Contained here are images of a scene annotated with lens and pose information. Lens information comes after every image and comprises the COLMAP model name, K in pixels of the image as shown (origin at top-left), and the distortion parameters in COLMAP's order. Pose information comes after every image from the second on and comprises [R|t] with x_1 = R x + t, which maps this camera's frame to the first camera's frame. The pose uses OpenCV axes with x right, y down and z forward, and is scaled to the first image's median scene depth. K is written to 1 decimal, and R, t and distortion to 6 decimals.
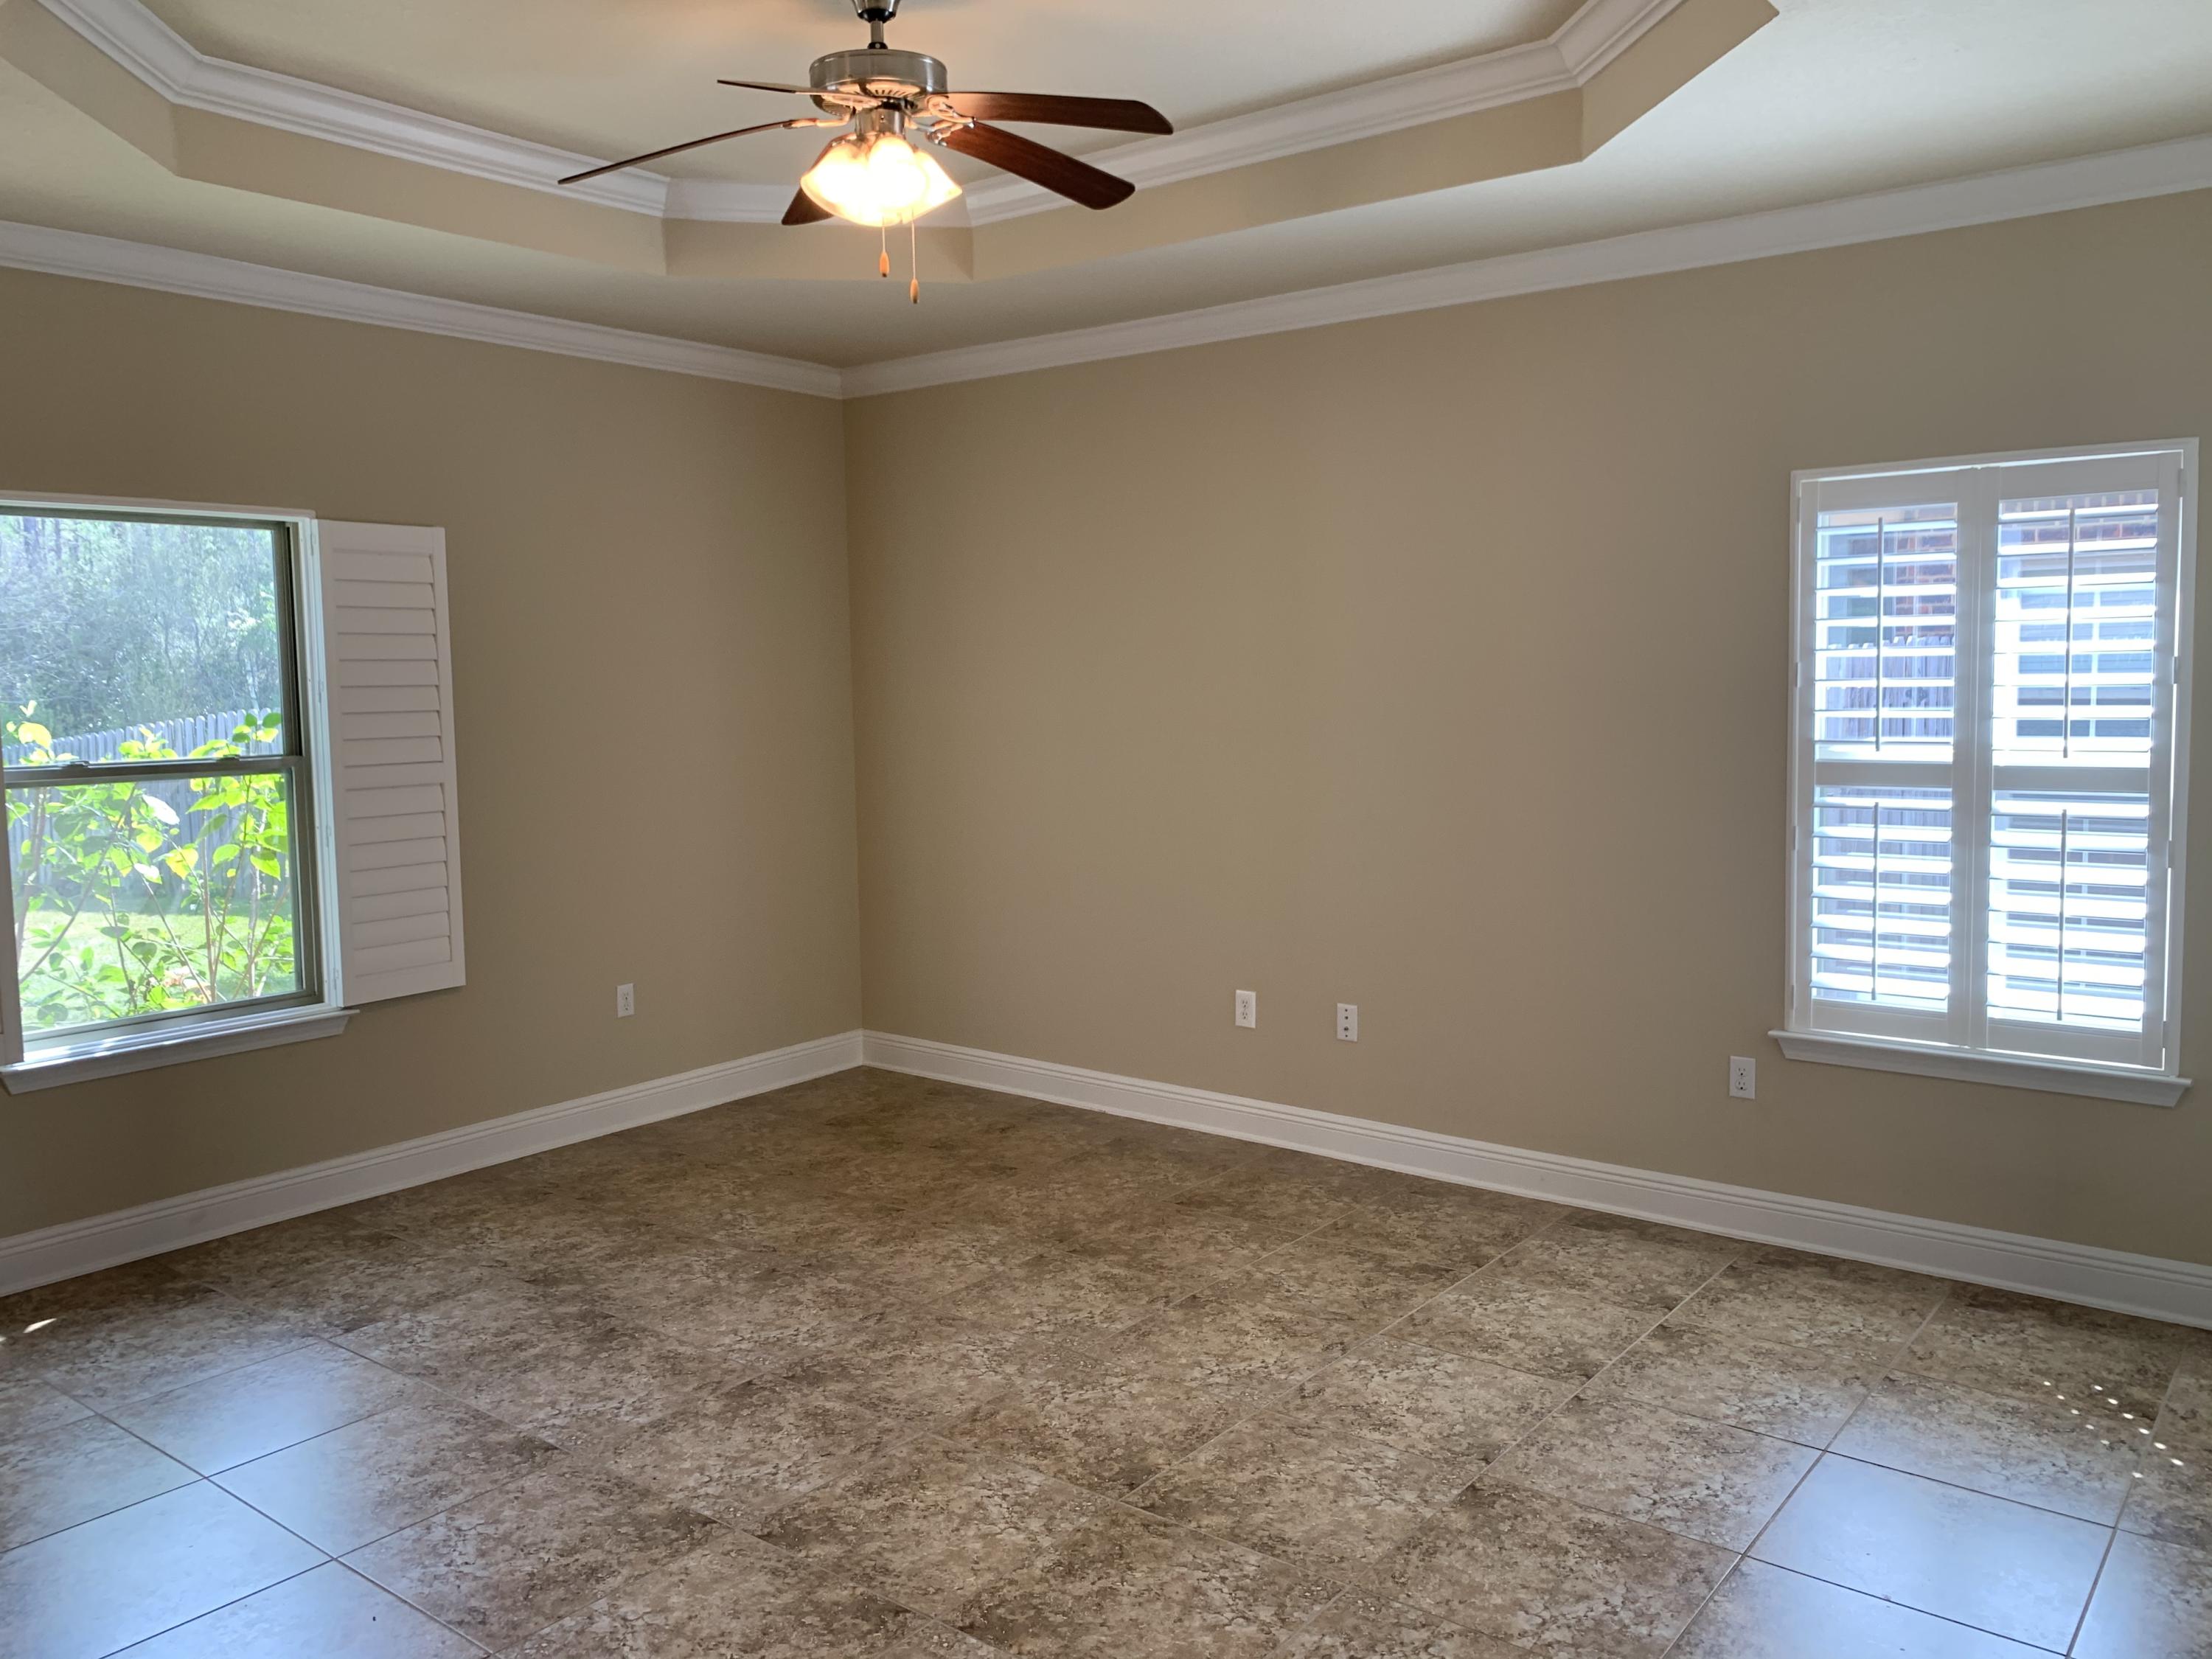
lens RADIAL K [[1694.6, 0, 1092.7], [0, 1694.6, 793.6], [0, 0, 1]] dist [0.071504, -0.121079]
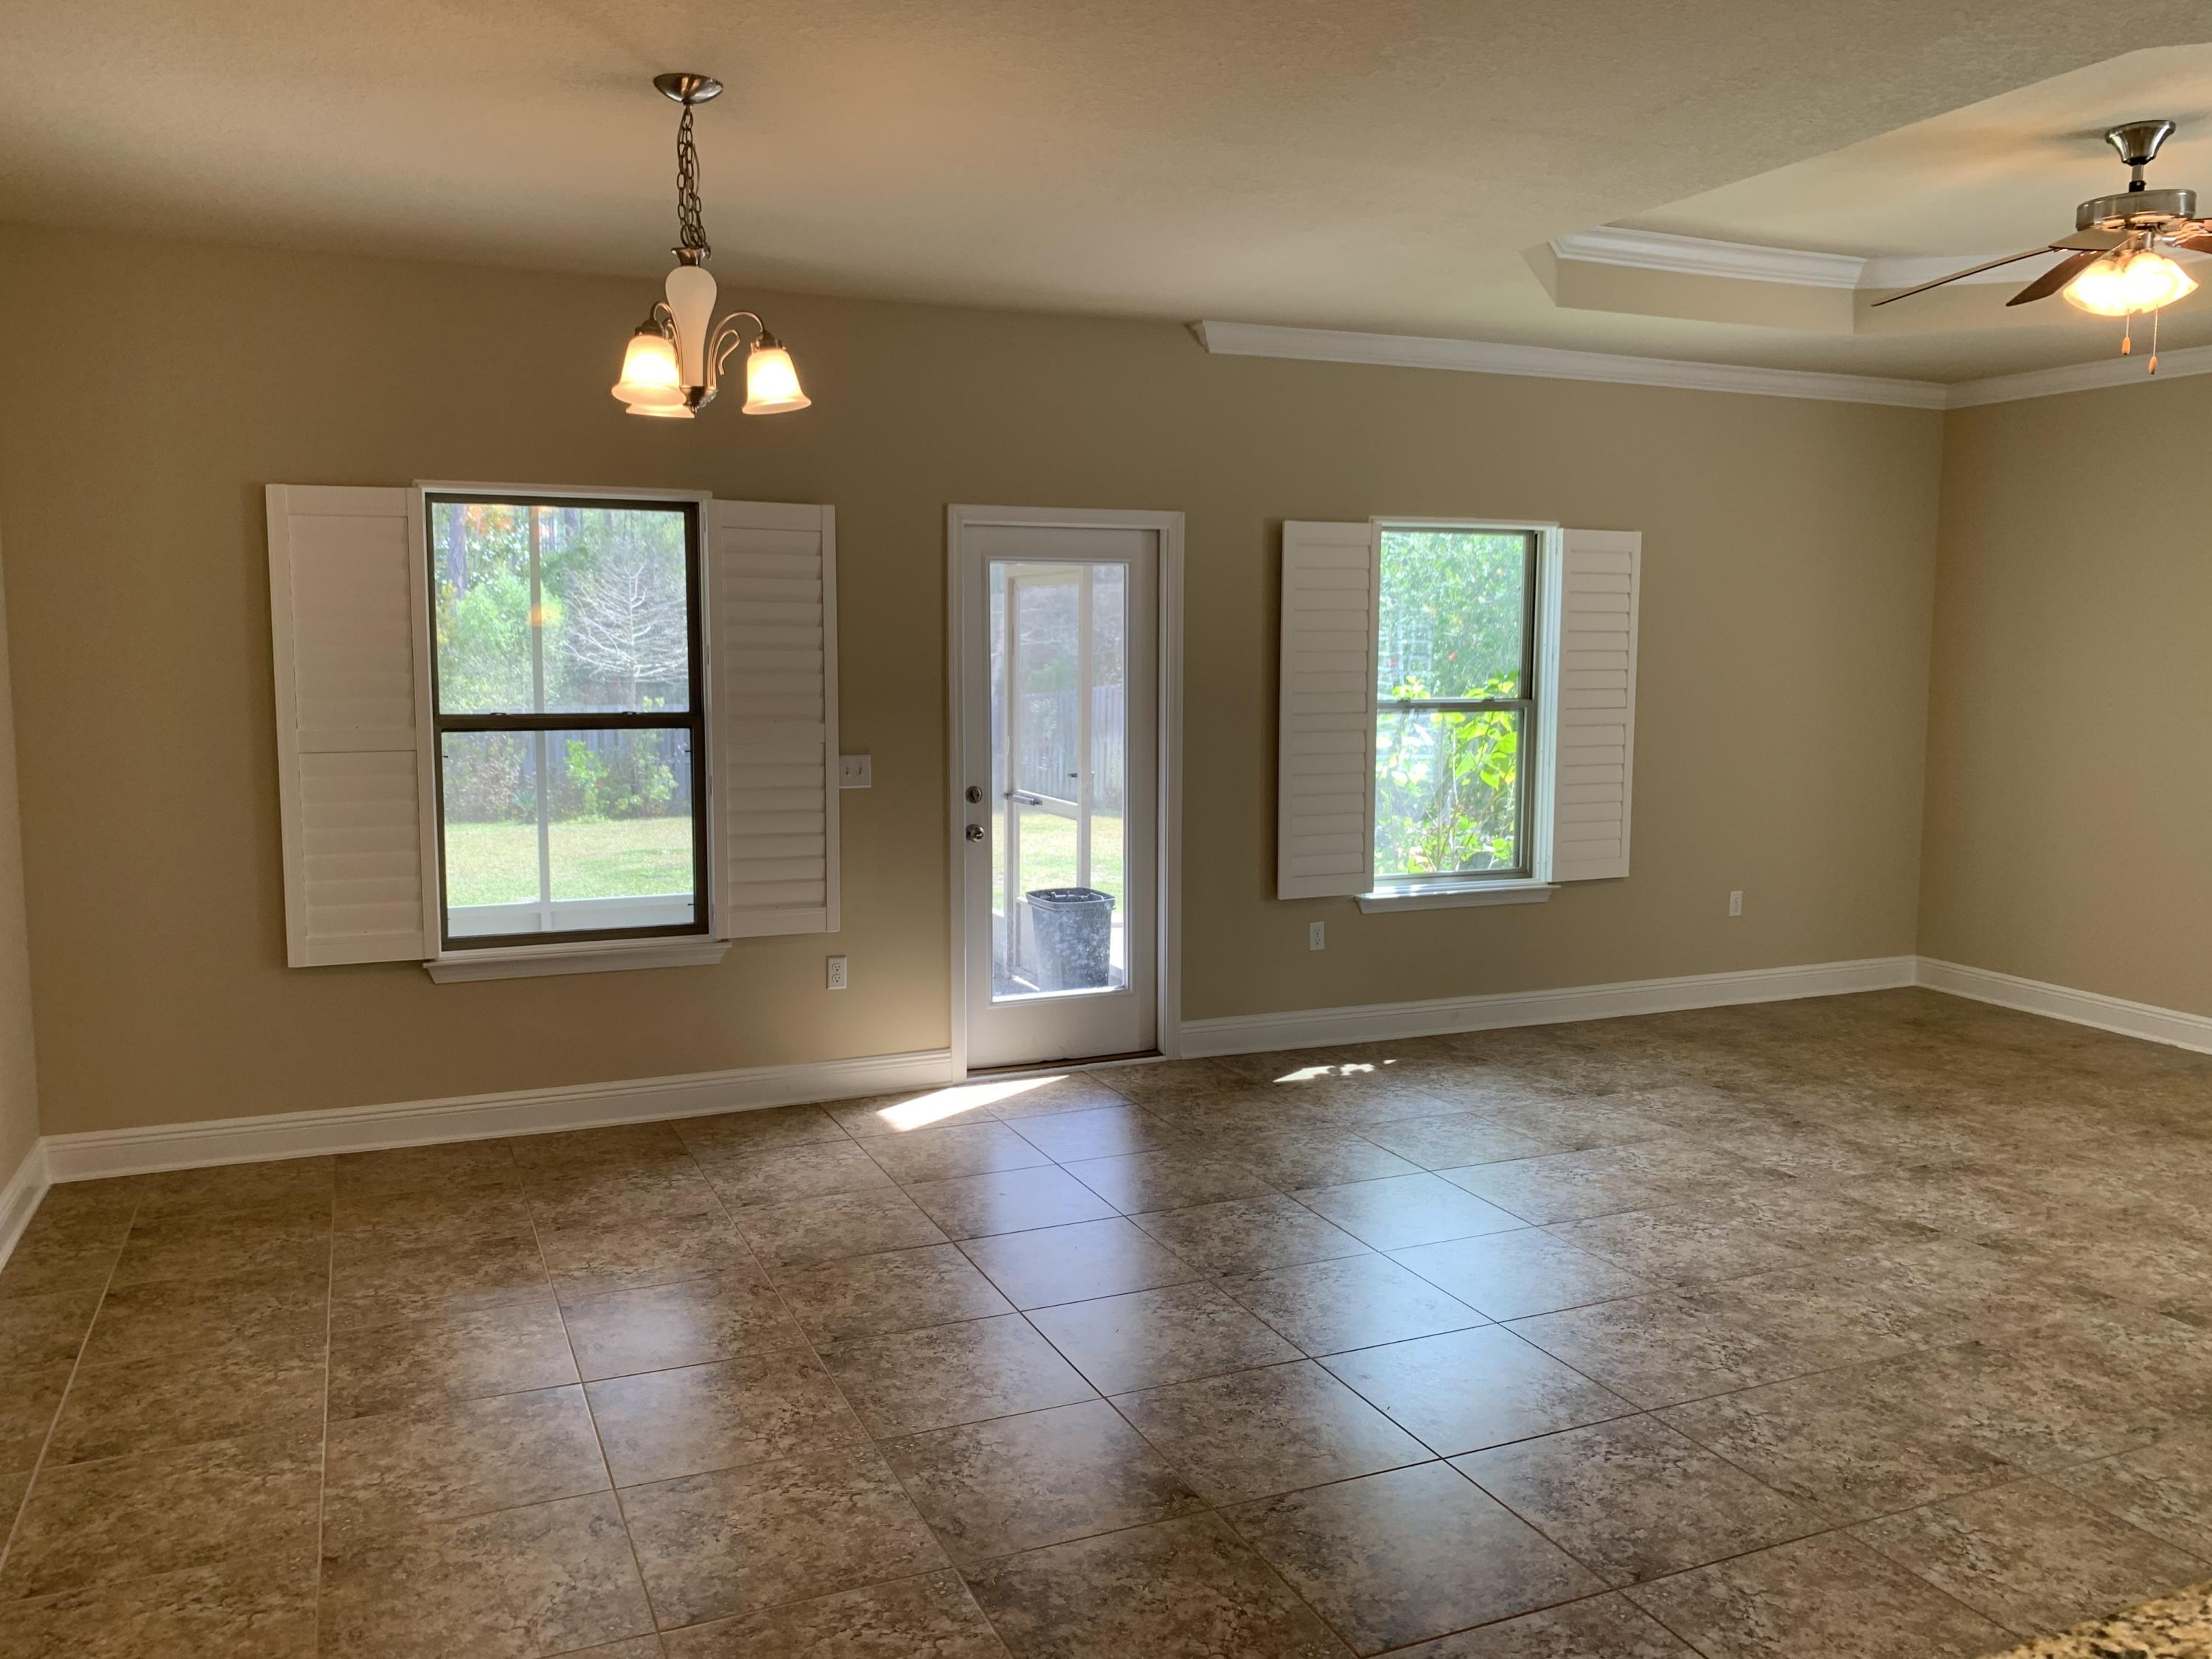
lens RADIAL K [[1692.5, 0, 1092.7], [0, 1692.5, 813.4], [0, 0, 1]] dist [0.005094, 0.001951]
pose [[0.880394, 0.069180, -0.469171, -0.154310], [-0.053764, 0.997485, 0.046193, 0.030999], [0.471186, -0.015444, 0.881899, -0.468295]]
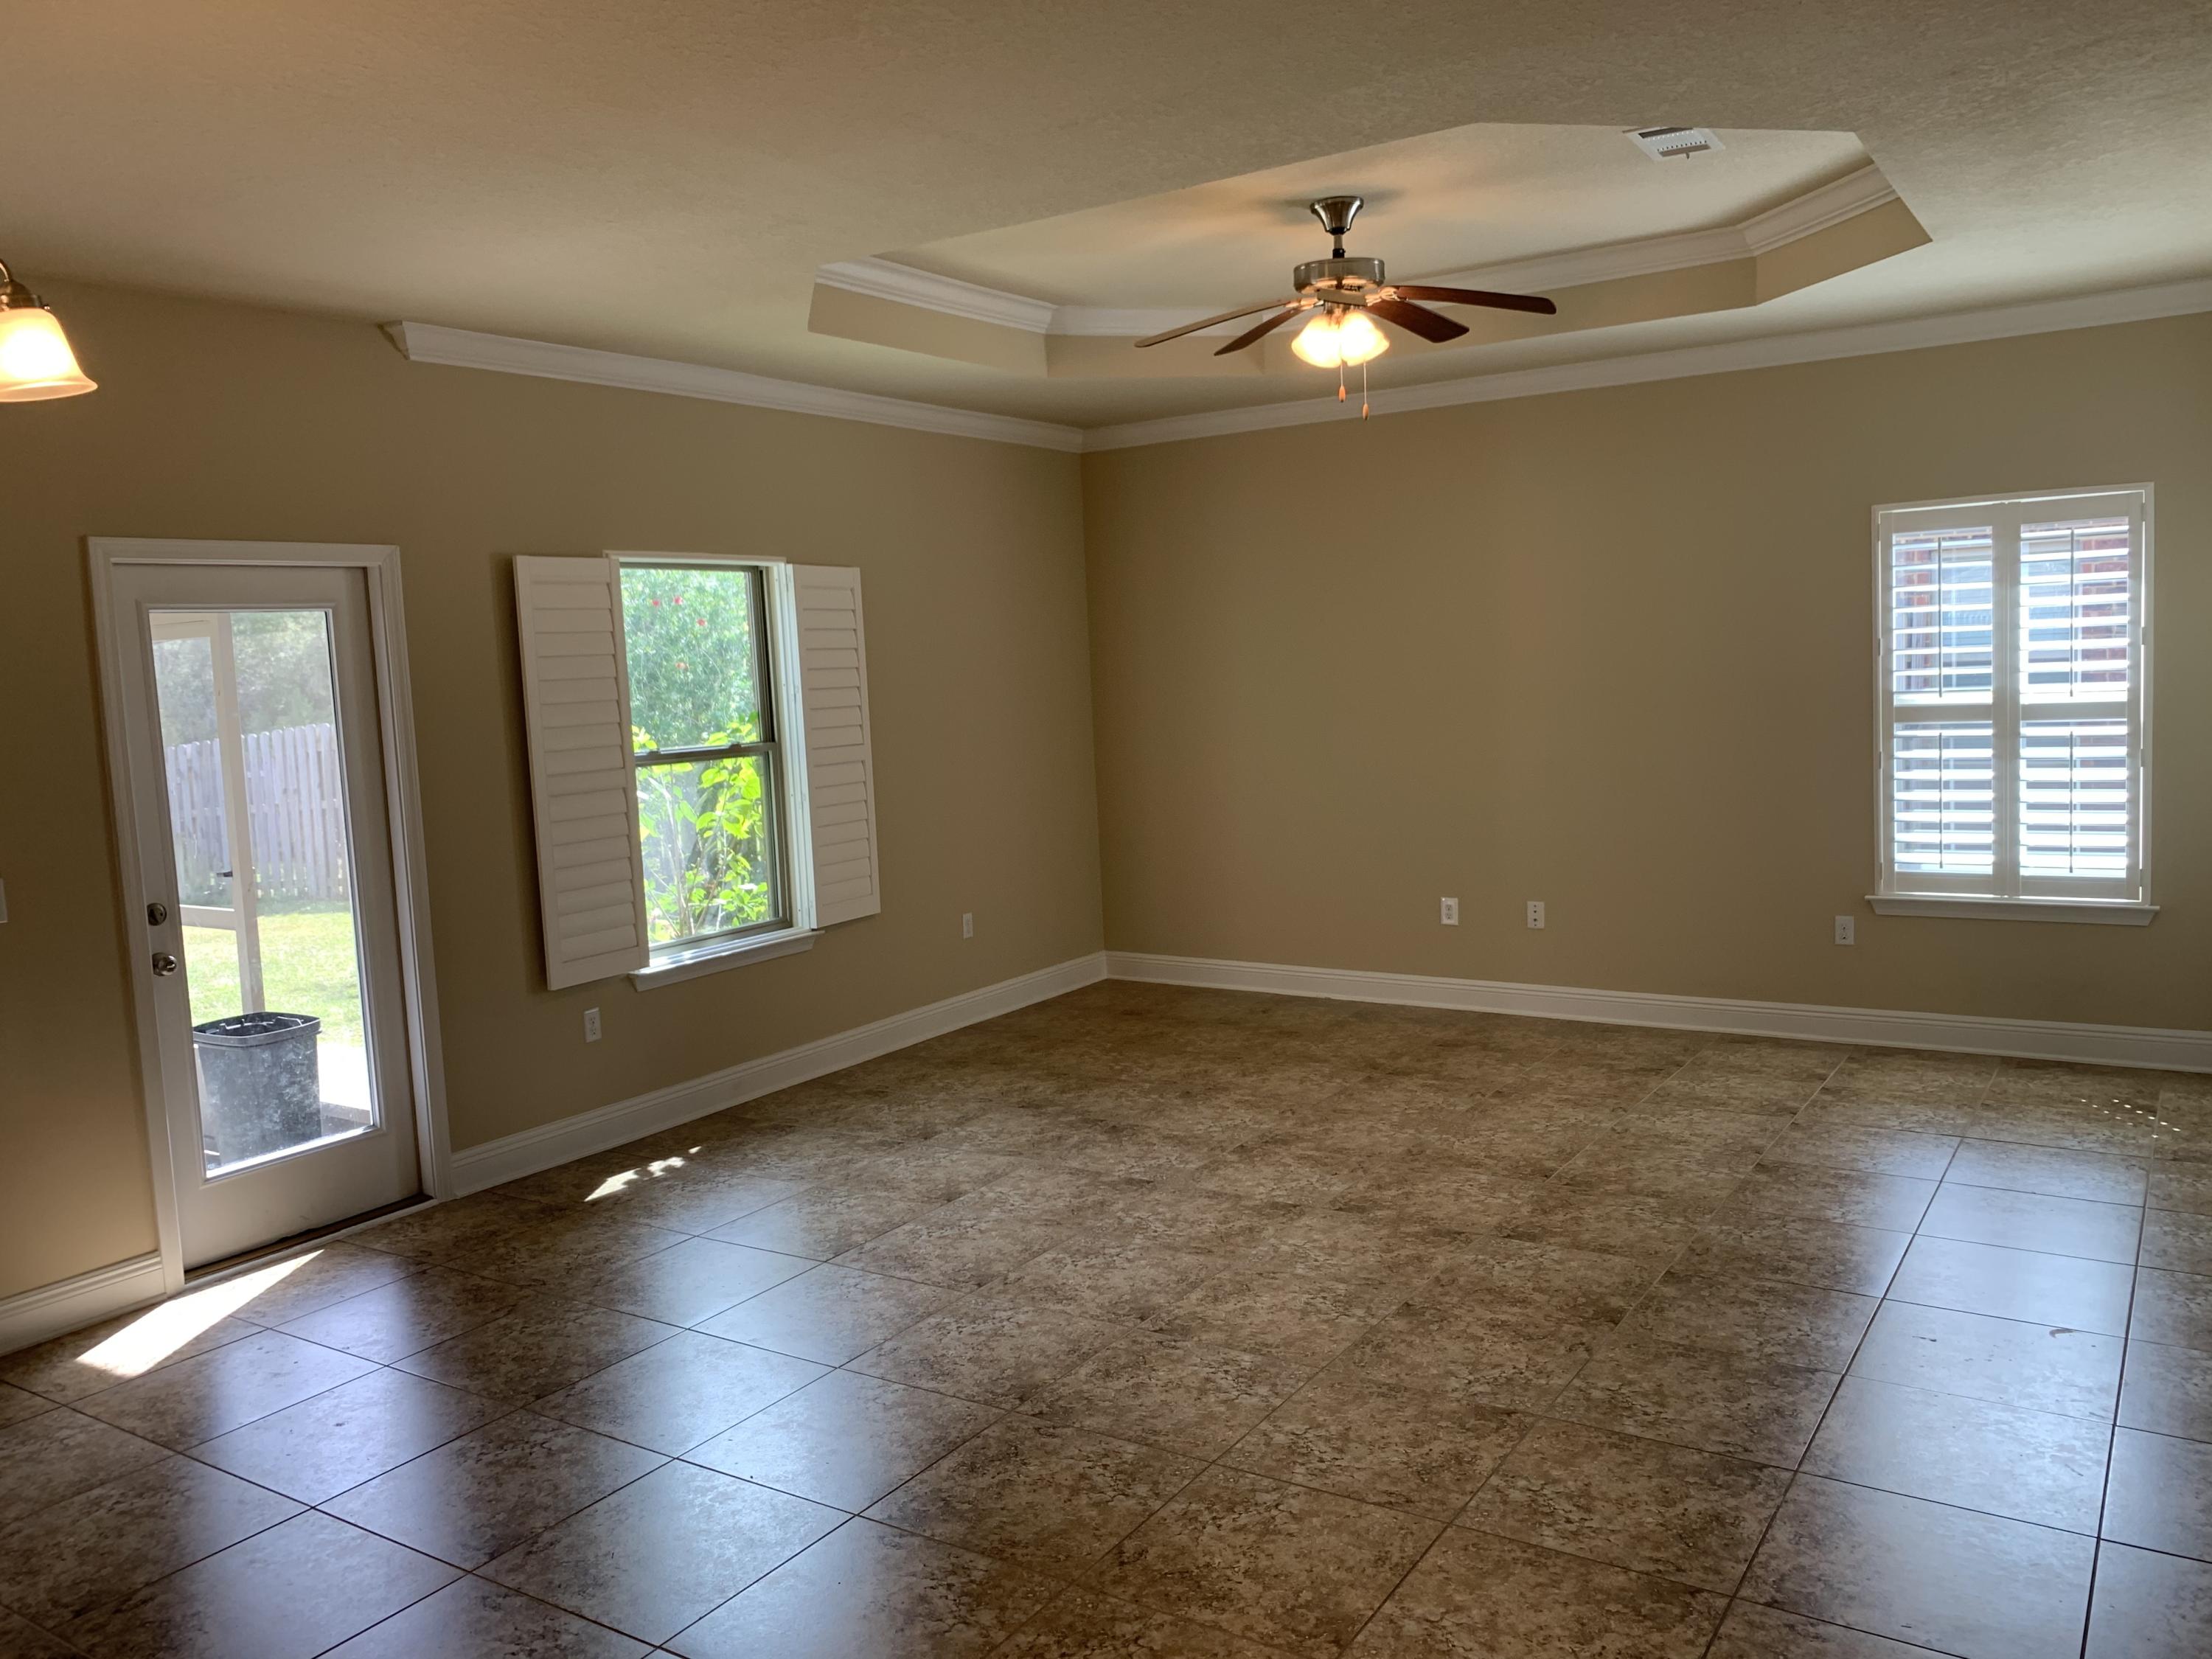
lens RADIAL K [[1693.9, 0, 1091.5], [0, 1693.9, 804.9], [0, 0, 1]] dist [0.115073, -0.203464]
pose [[0.995712, -0.036498, 0.085005, -0.404658], [0.035493, 0.999281, 0.013315, 0.022110], [-0.085430, -0.010241, 0.996292, -0.415674]]
